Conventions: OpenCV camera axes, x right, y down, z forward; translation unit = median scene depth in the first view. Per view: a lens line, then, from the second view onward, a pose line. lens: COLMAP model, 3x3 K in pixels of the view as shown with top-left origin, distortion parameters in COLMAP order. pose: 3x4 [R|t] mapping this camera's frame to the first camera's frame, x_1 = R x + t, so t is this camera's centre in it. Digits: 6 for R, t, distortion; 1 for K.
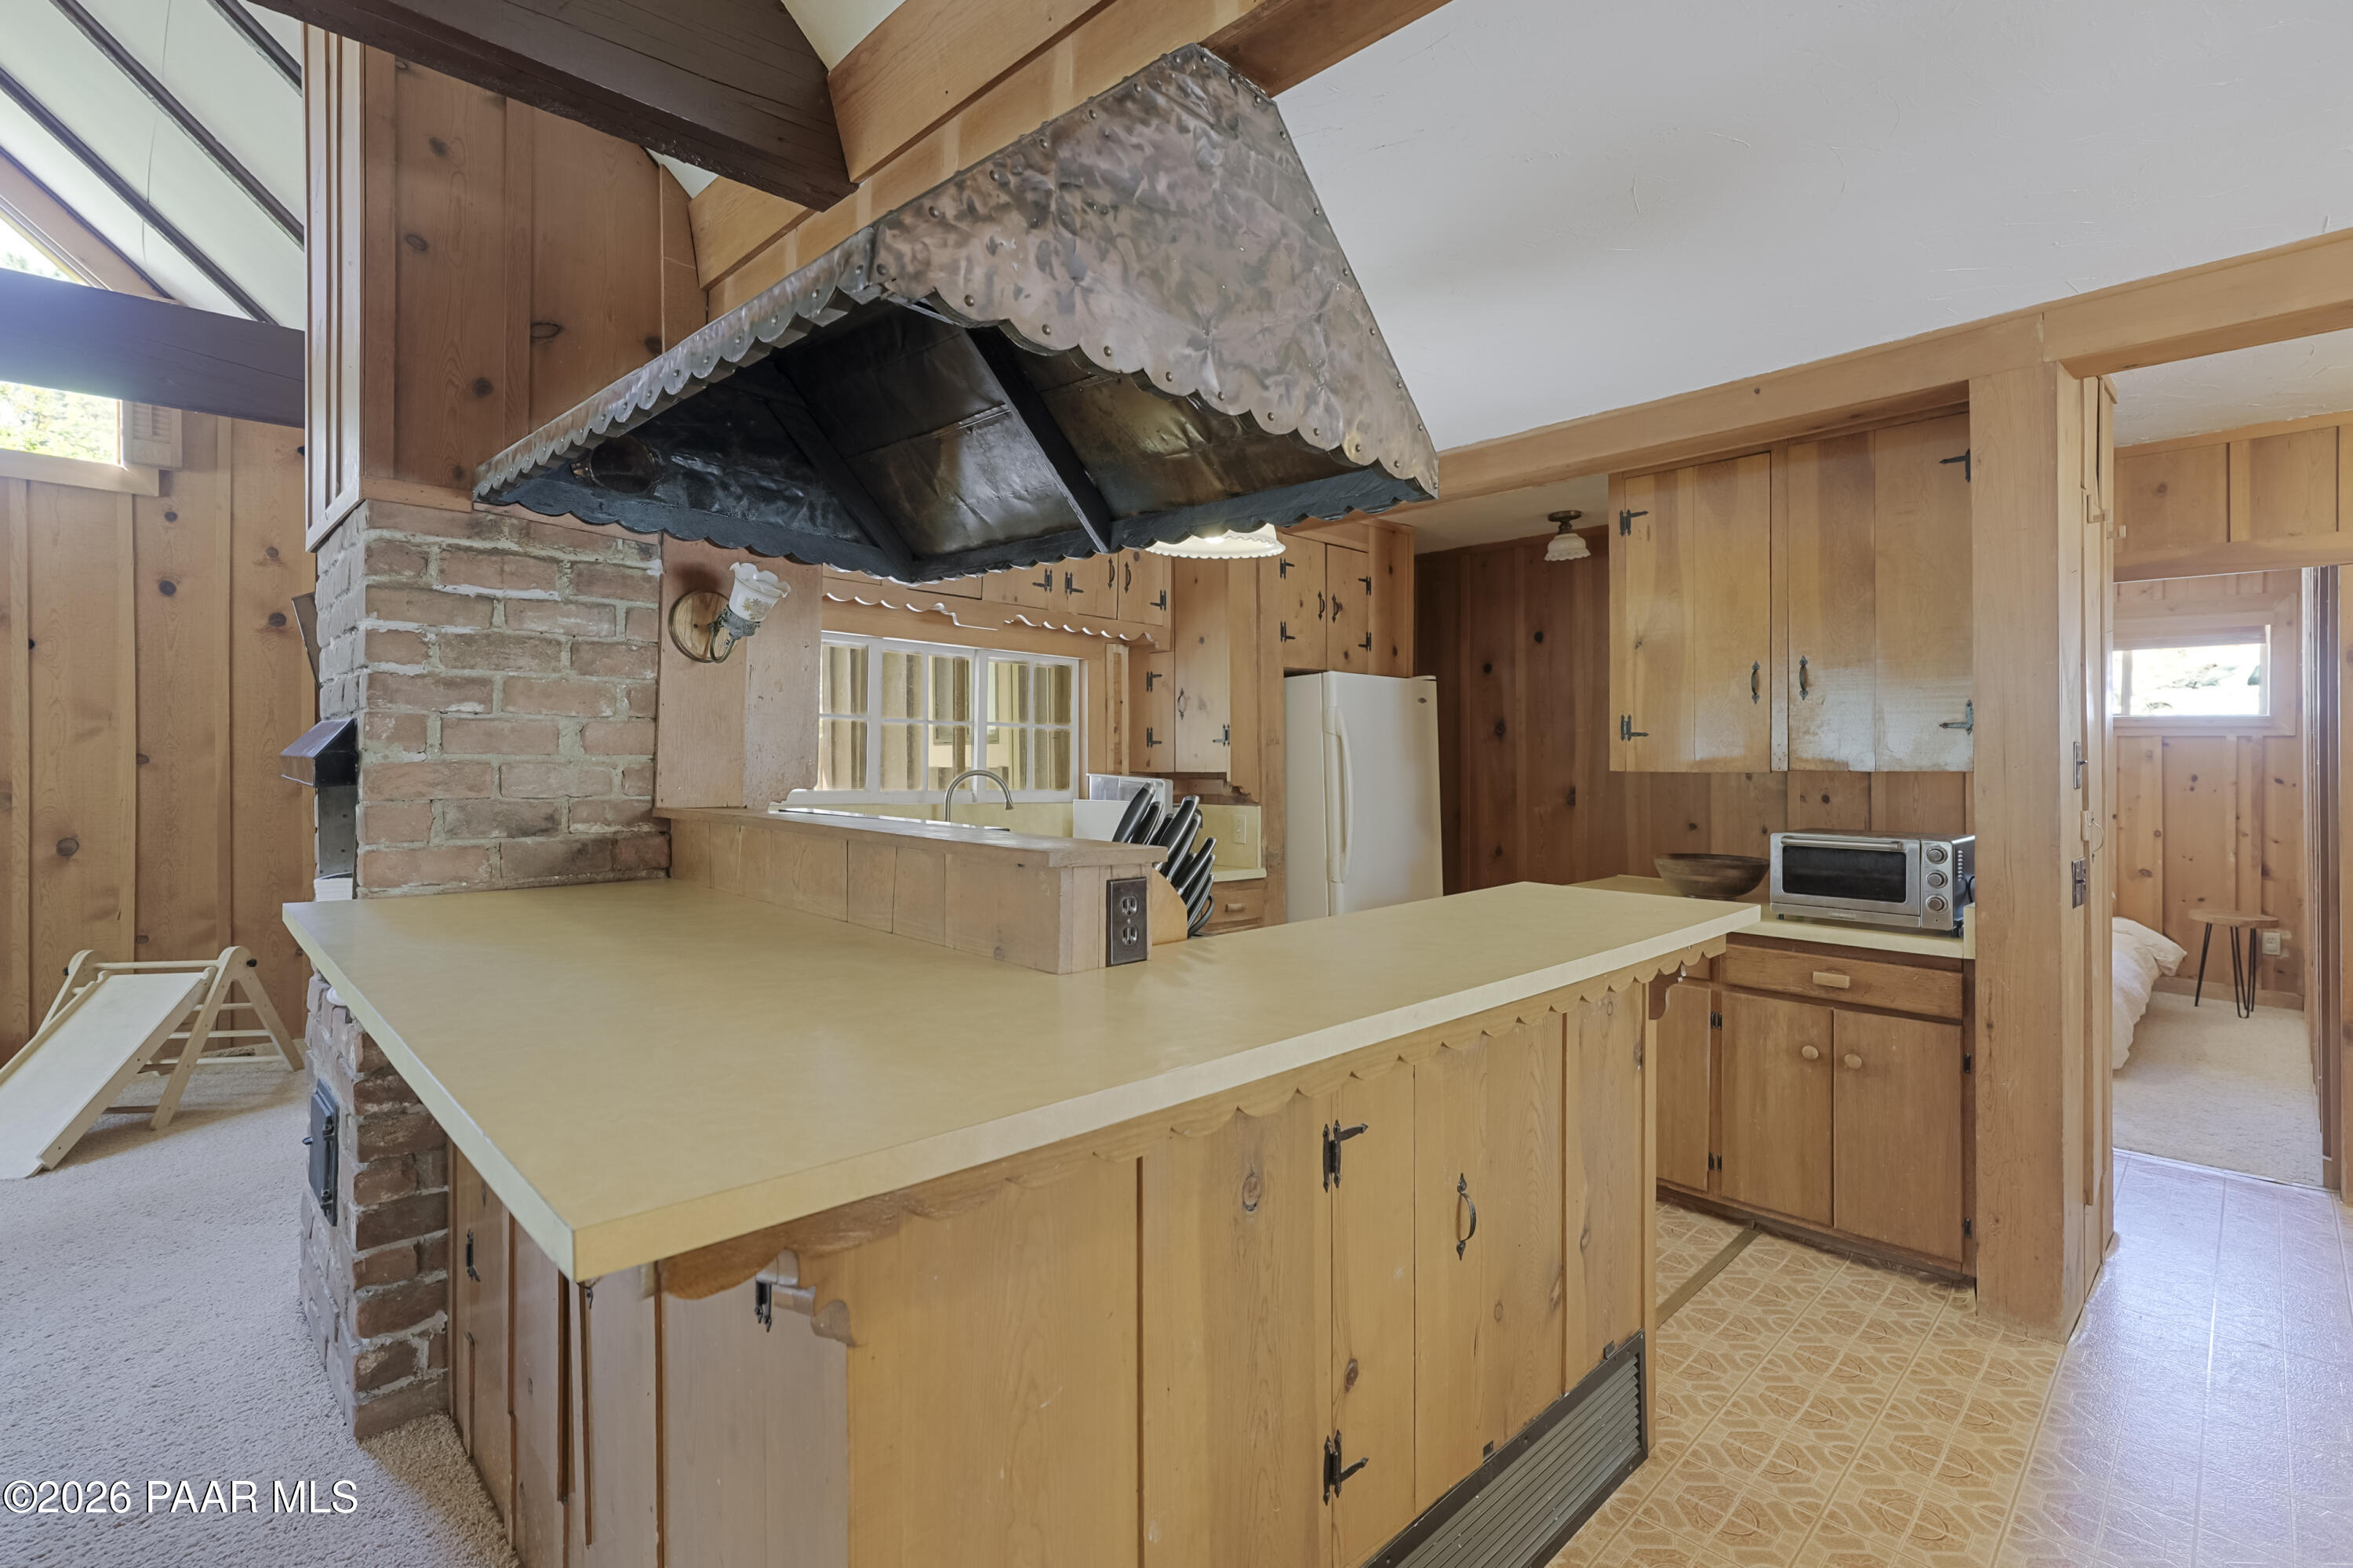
lens RADIAL K [[1068.0, 0, 1152.4], [0, 1068.0, 753.5], [0, 0, 1]] dist [-0.017259, 0.010776]
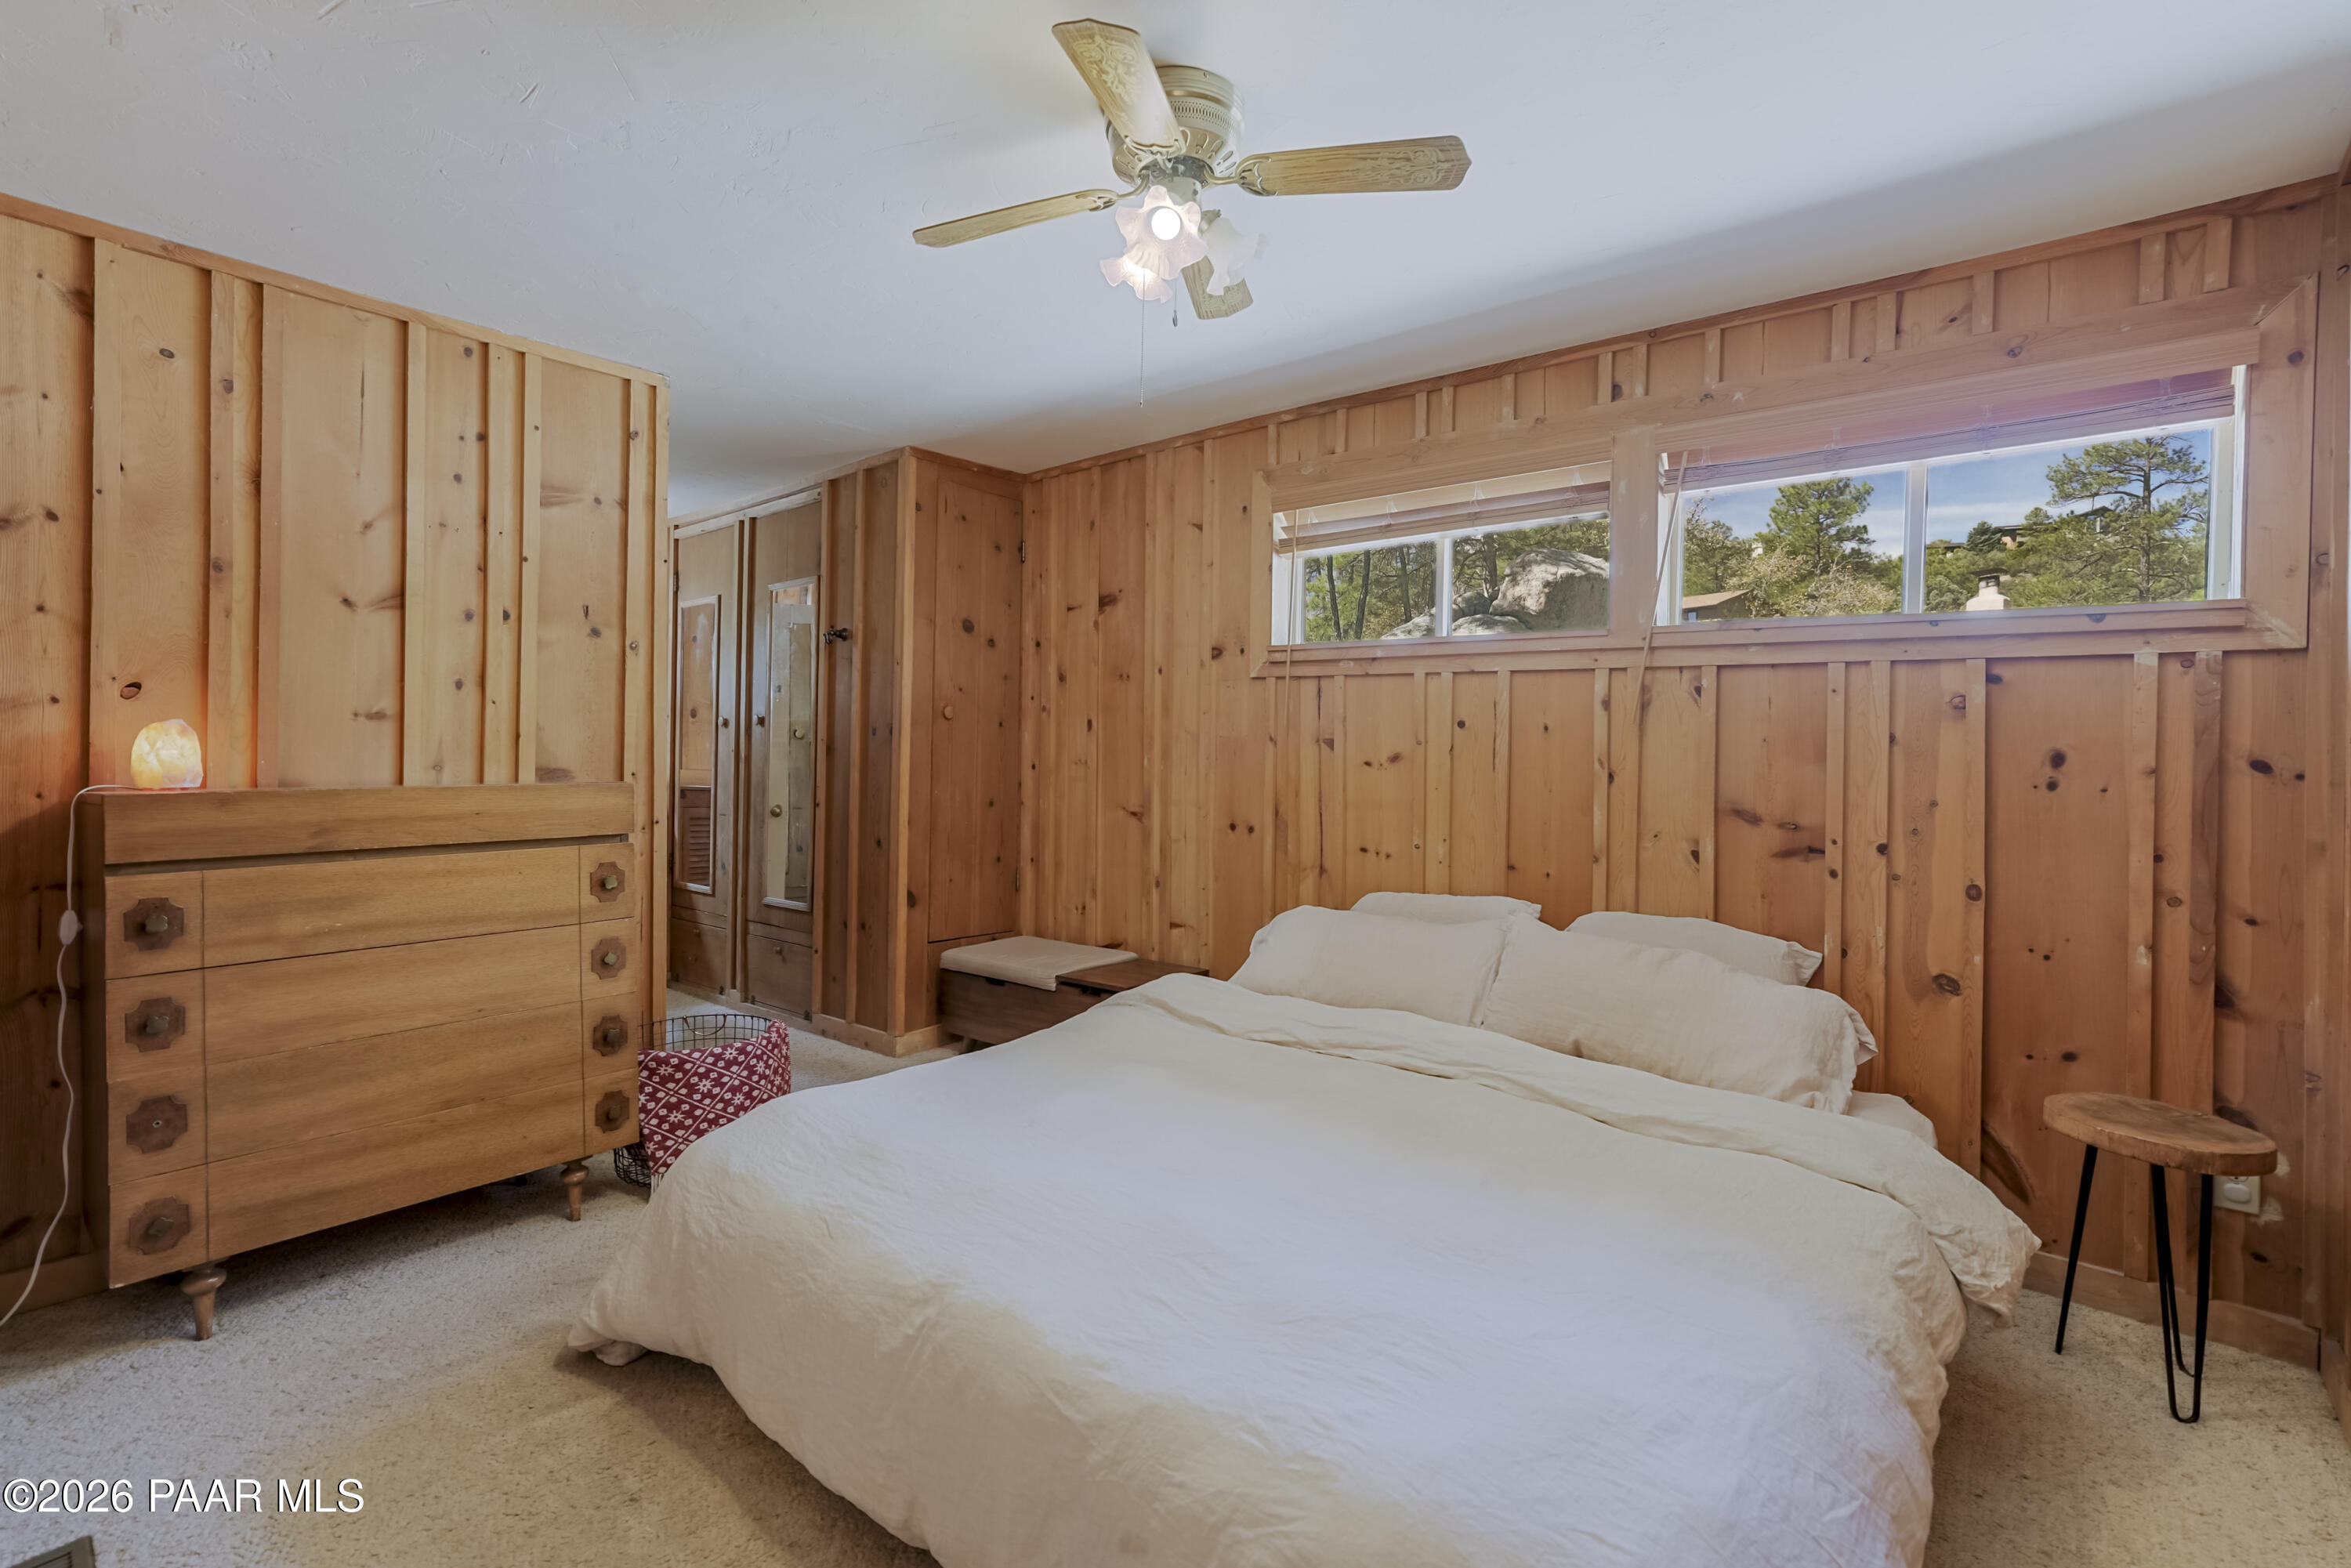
lens RADIAL K [[1067.0, 0, 1154.0], [0, 1067.0, 739.1], [0, 0, 1]] dist [-0.017259, 0.010776]
pose [[0.995965, 0.000767, 0.089740, 1.231187], [-0.001906, 0.999919, 0.012605, 0.023139], [-0.089723, -0.012725, 0.995885, 1.285032]]
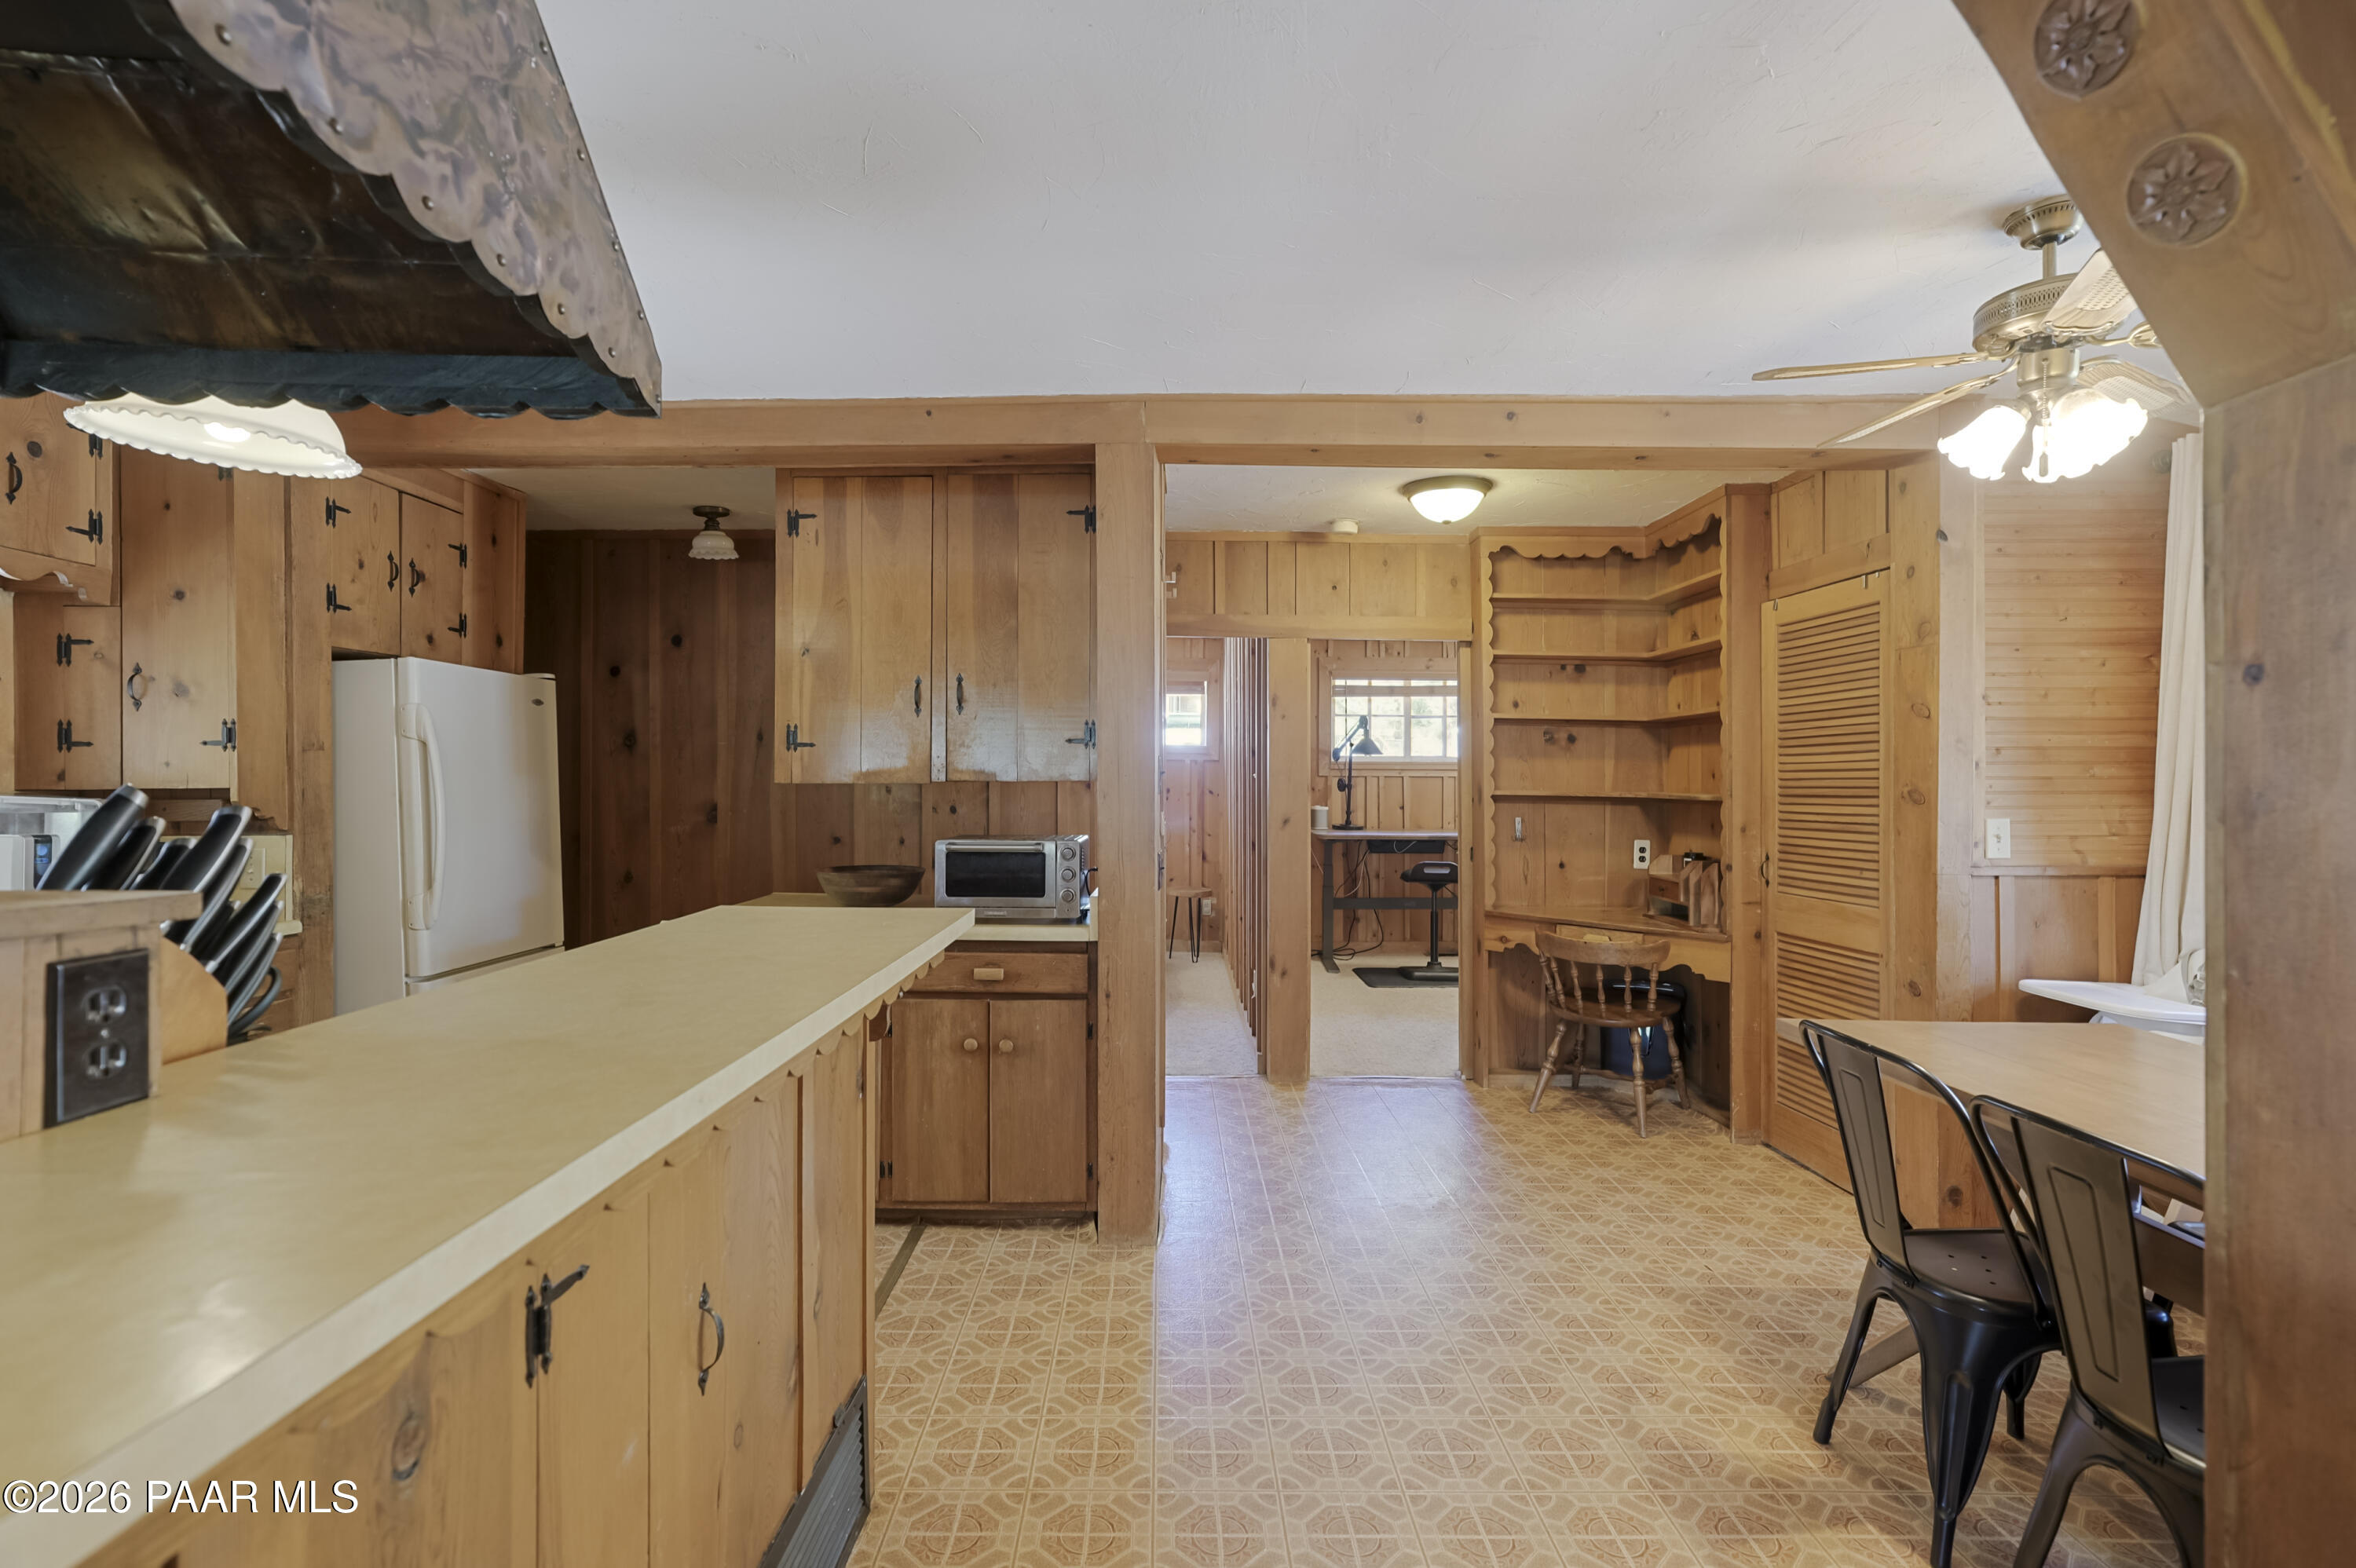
lens RADIAL K [[1069.2, 0, 1178.3], [0, 1069.2, 778.9], [0, 0, 1]] dist [-0.017259, 0.010776]
pose [[0.682575, 0.001877, 0.730813, -0.024073], [-0.004020, 0.999991, 0.001186, 0.013563], [-0.730805, -0.003747, 0.682576, 0.126562]]
